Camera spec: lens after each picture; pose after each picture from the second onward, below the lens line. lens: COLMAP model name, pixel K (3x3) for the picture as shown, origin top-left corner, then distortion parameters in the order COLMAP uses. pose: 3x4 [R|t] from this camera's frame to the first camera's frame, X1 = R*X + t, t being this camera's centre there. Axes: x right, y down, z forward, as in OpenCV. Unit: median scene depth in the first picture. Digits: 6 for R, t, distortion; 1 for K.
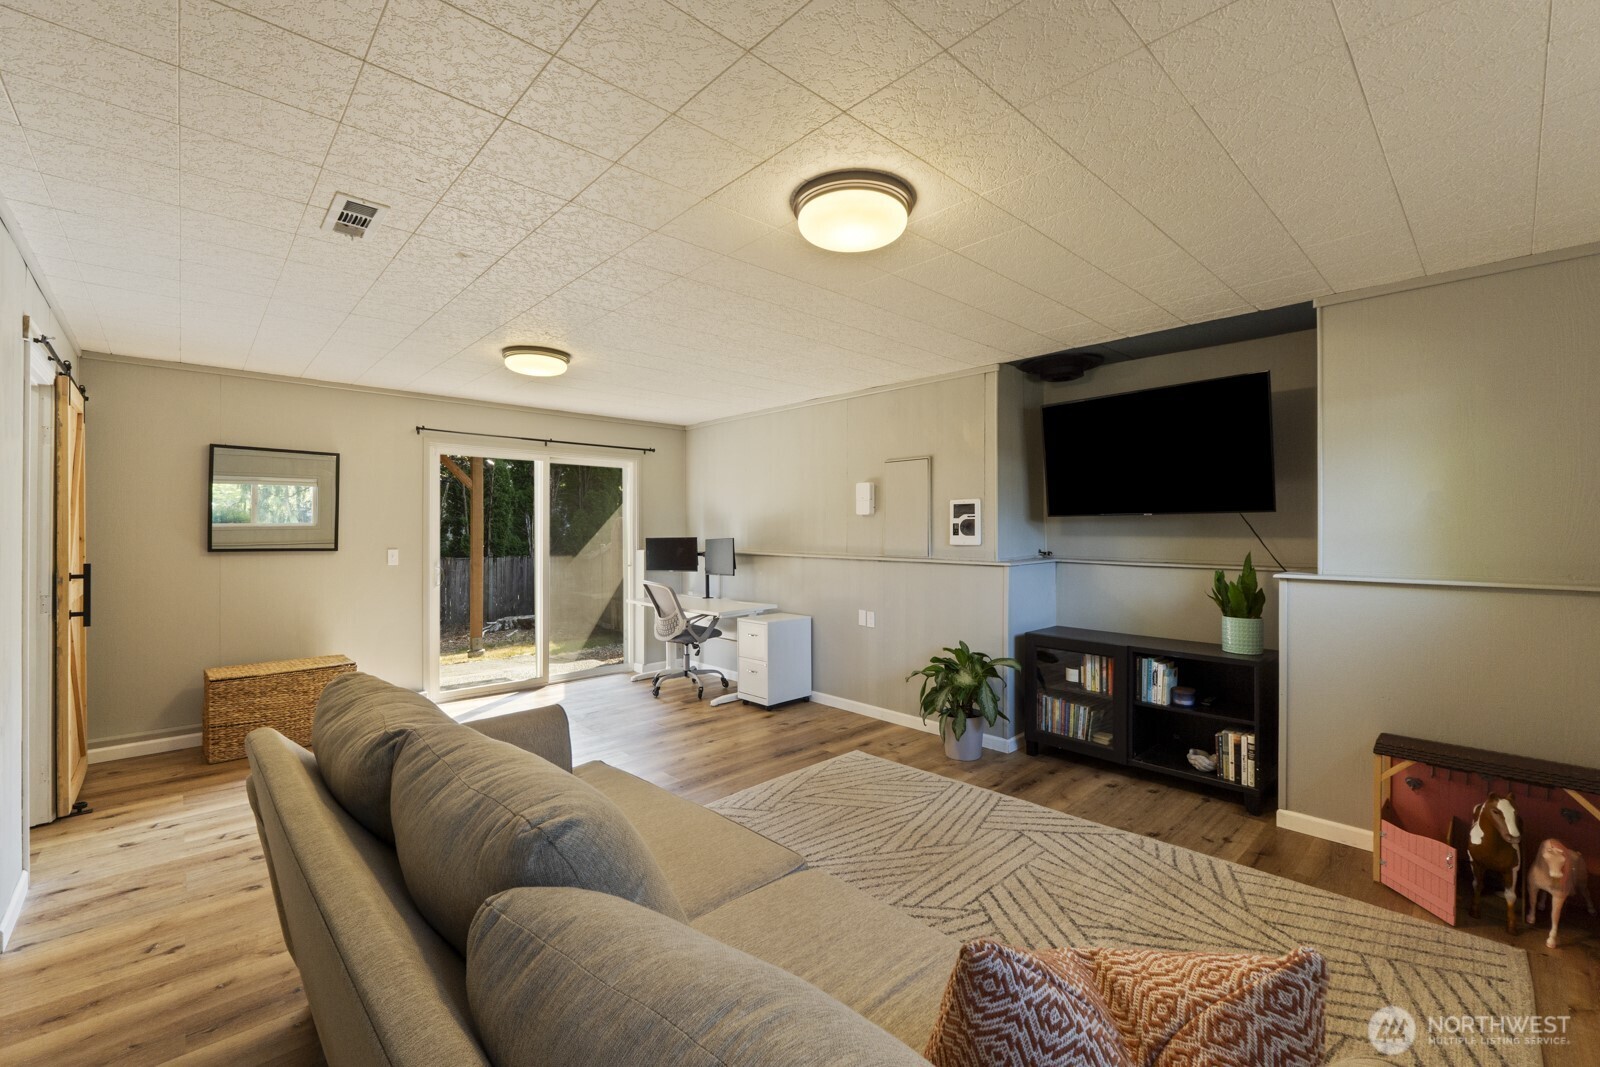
lens RADIAL K [[666.4, 0, 801.1], [0, 666.4, 528.1], [0, 0, 1]] dist [-0.009111, 0.000048]
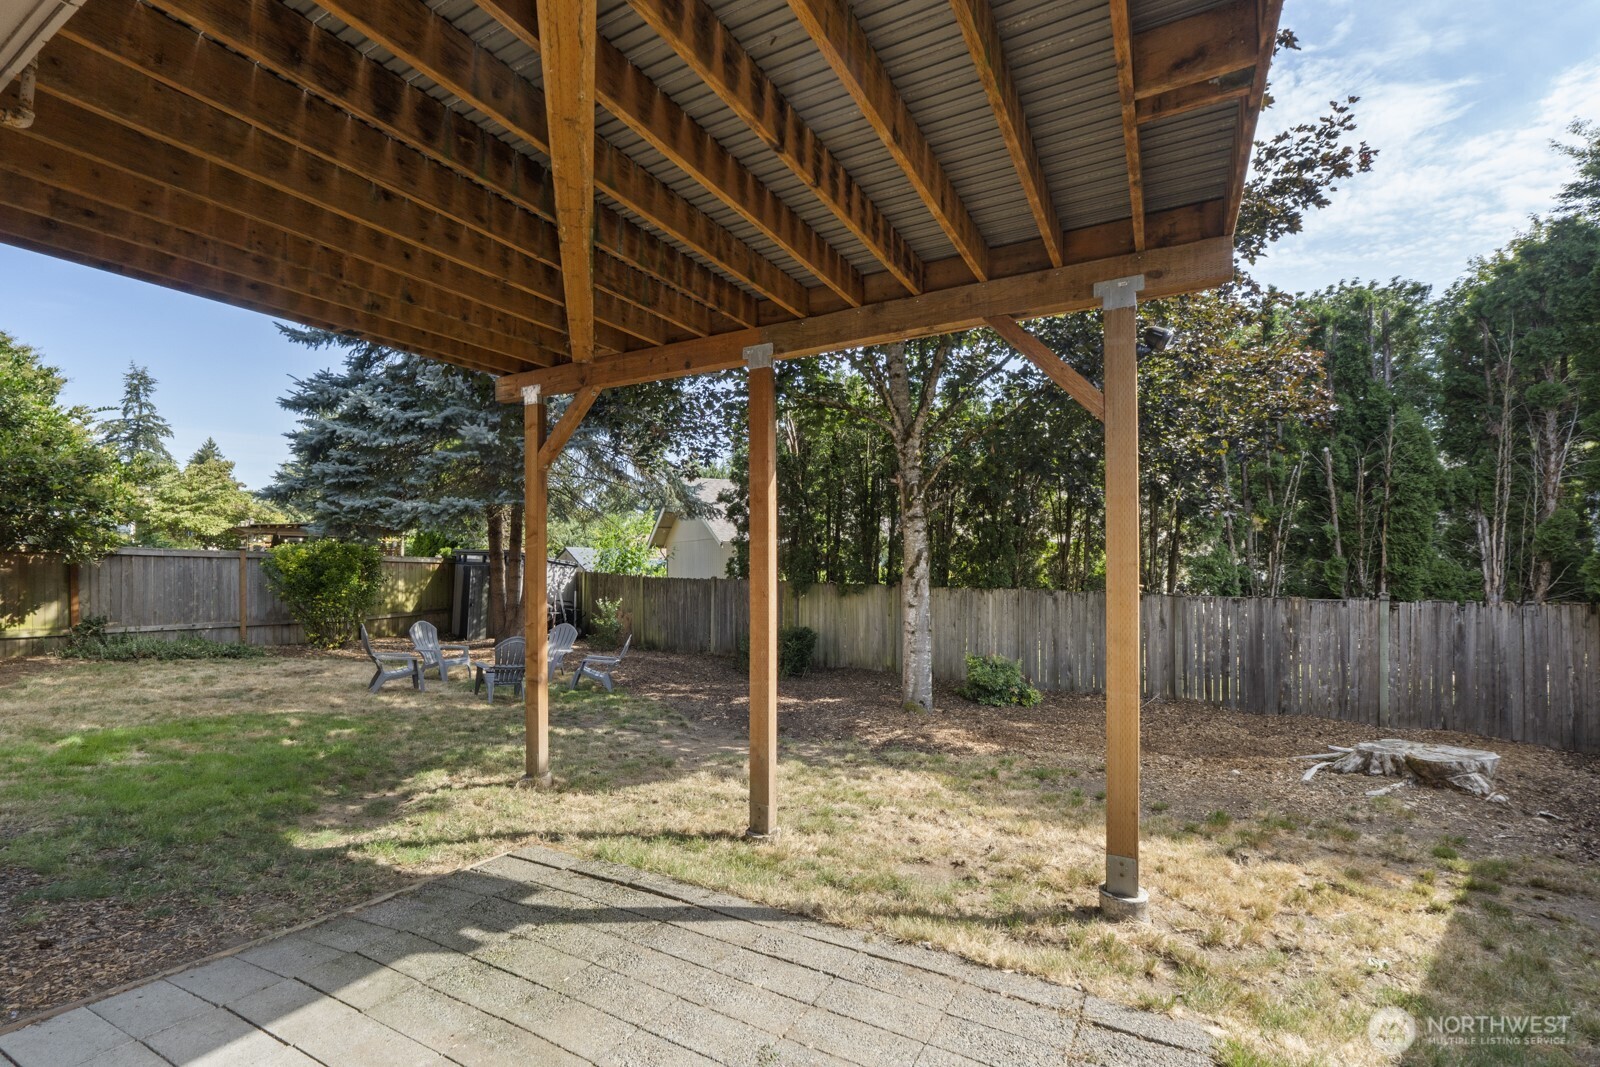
lens RADIAL K [[666.4, 0, 799.9], [0, 666.4, 539.7], [0, 0, 1]] dist [-0.009111, 0.000048]
pose [[0.302952, -0.010177, -0.952951, -0.339450], [-0.000786, 0.999940, -0.010928, 0.007863], [0.953005, 0.004060, 0.302926, 1.223060]]
